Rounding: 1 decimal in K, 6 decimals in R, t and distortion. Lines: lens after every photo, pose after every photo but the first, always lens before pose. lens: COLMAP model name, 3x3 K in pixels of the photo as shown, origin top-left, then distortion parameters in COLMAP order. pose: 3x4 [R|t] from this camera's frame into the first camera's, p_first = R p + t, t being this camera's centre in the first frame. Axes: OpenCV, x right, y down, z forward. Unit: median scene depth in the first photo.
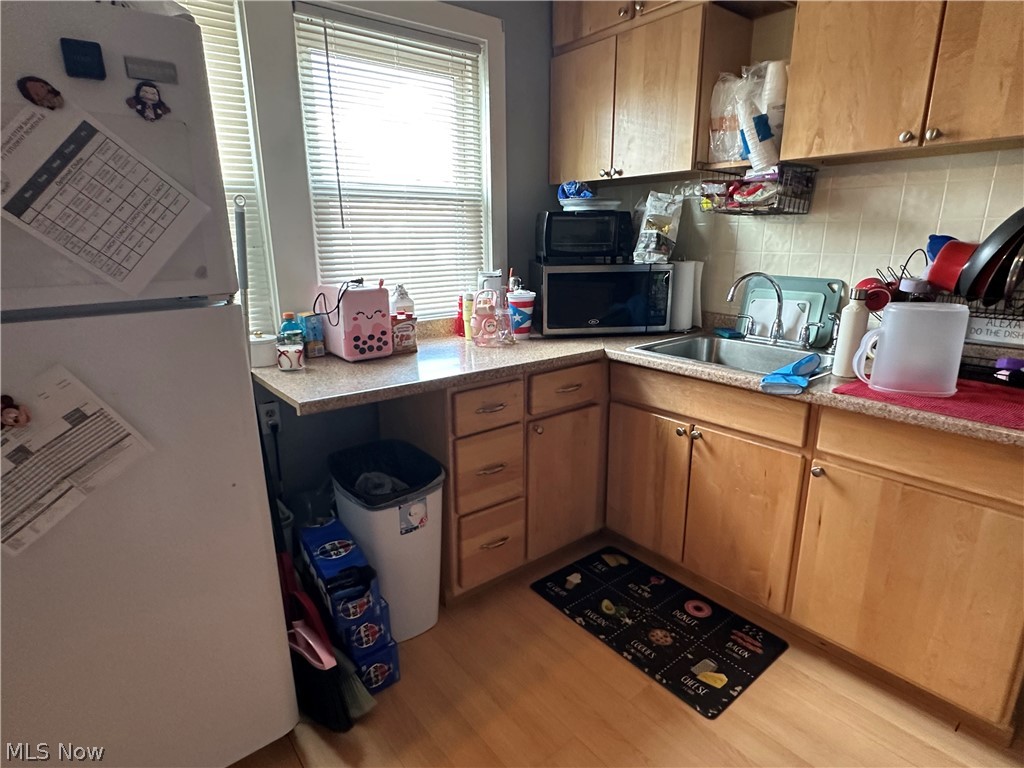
lens RADIAL K [[547.8, 0, 510.1], [0, 547.8, 384.4], [0, 0, 1]] dist [-0.006151, 0.002164]
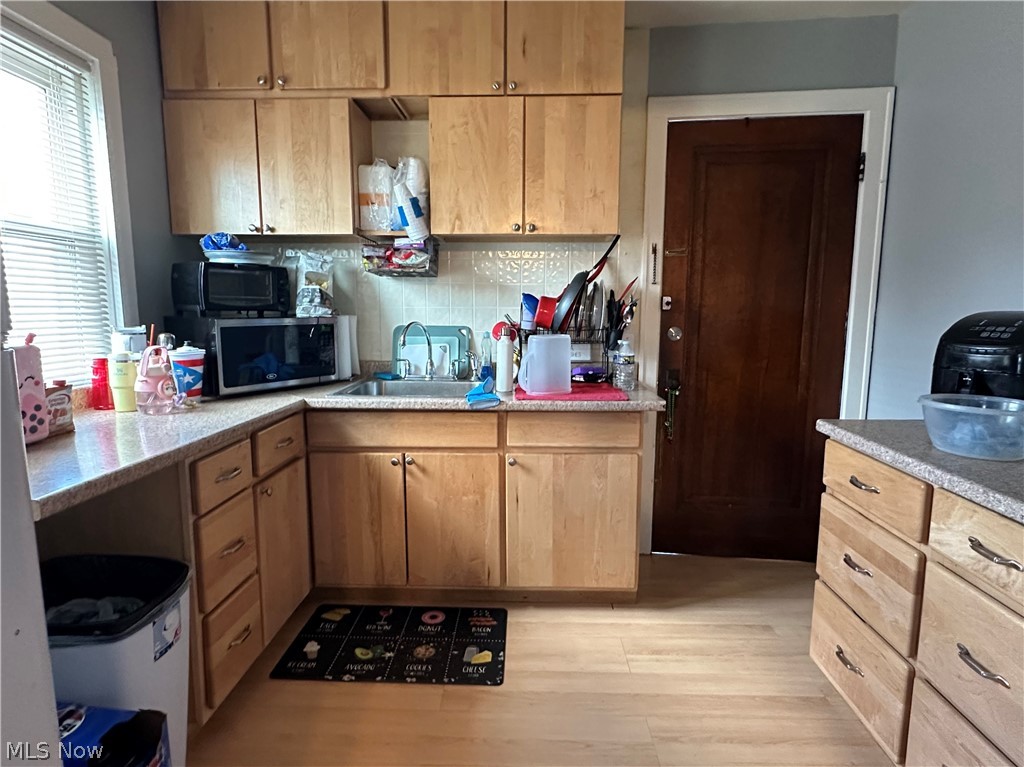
lens RADIAL K [[547.8, 0, 510.2], [0, 547.8, 381.0], [0, 0, 1]] dist [-0.006151, 0.002164]
pose [[0.654161, -0.091156, 0.750842, -0.348679], [0.191182, 0.980403, -0.047539, 0.023074], [-0.731794, 0.174646, 0.658769, 0.071806]]
